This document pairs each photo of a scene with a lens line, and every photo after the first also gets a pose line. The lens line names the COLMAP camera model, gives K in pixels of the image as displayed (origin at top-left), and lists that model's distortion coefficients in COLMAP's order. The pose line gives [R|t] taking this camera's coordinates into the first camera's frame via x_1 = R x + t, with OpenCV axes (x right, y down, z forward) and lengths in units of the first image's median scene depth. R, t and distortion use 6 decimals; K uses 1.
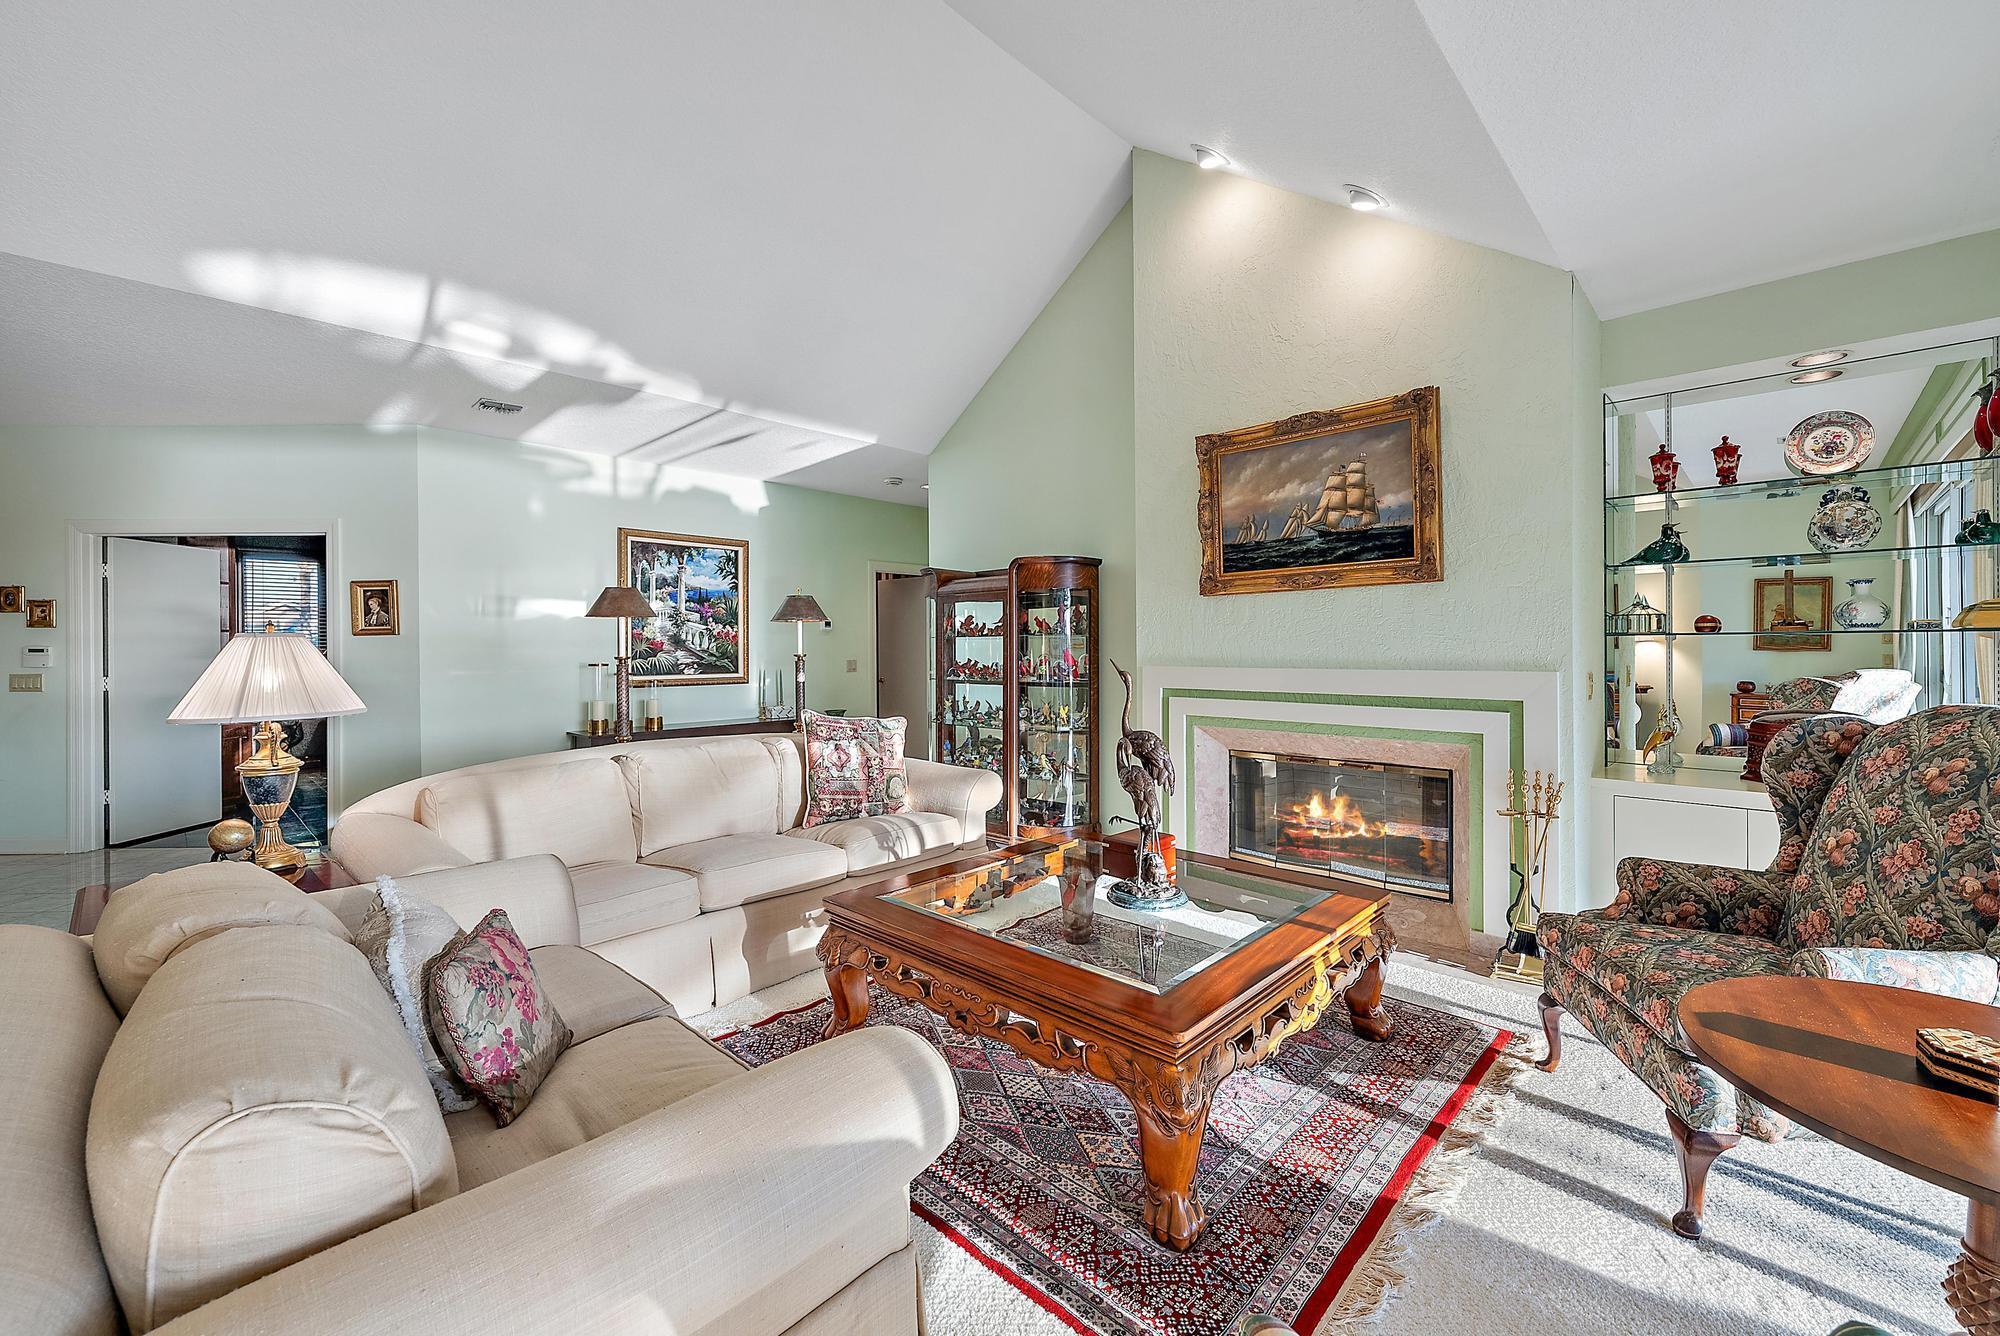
lens RADIAL K [[786.4, 0, 998.5], [0, 786.4, 654.9], [0, 0, 1]] dist [-0.003920, -0.000612]
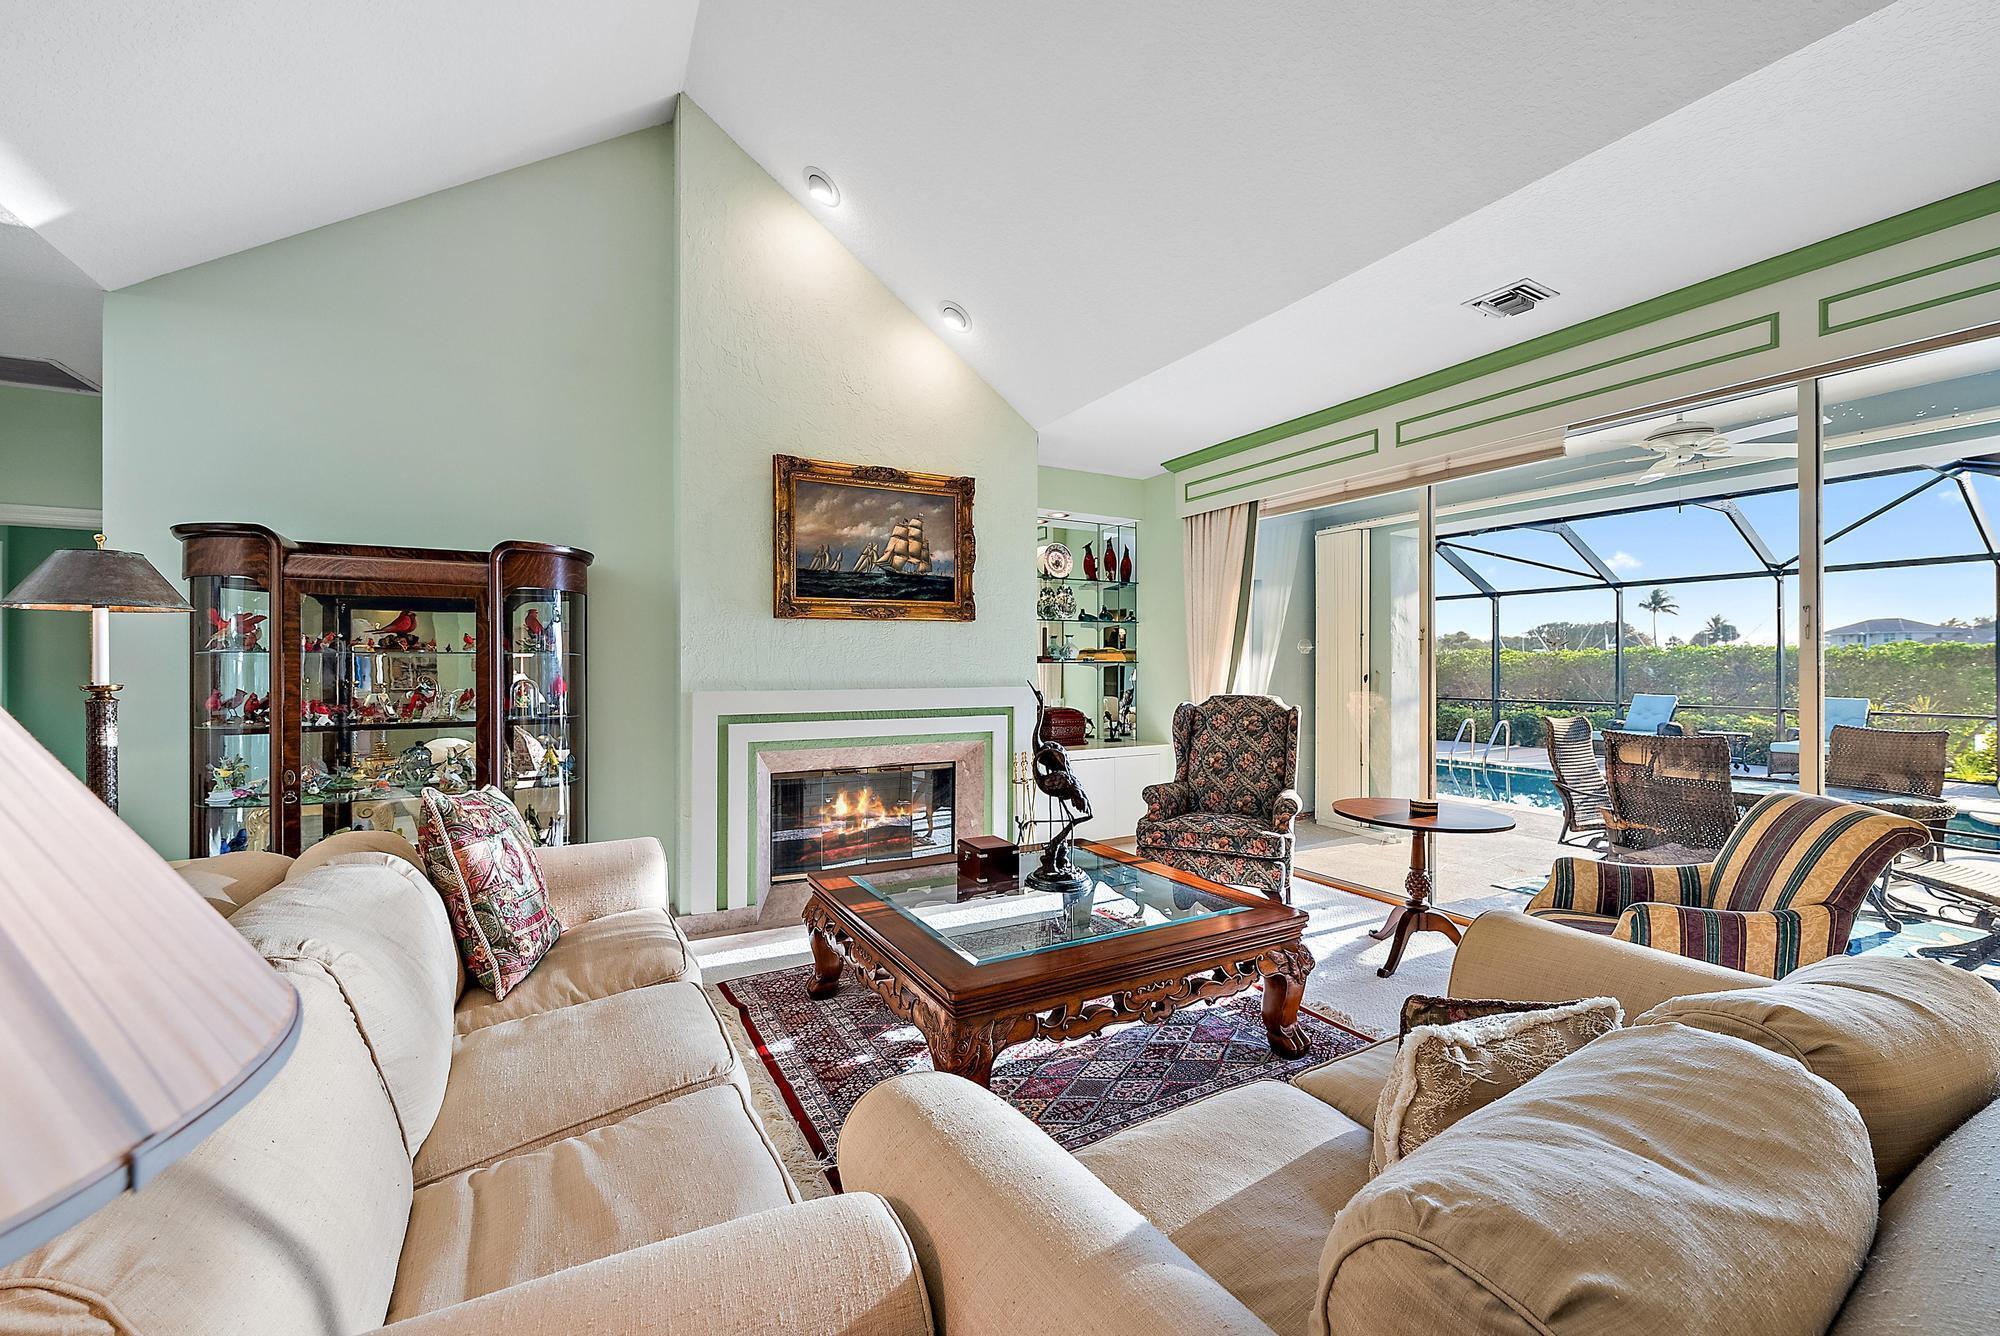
lens RADIAL K [[786.4, 0, 994.7], [0, 786.4, 669.0], [0, 0, 1]] dist [-0.003920, -0.000612]
pose [[0.297151, 0.003765, 0.954823, -0.660856], [0.008941, 0.999937, -0.006725, -0.002510], [-0.954789, 0.010535, 0.297098, 0.506384]]
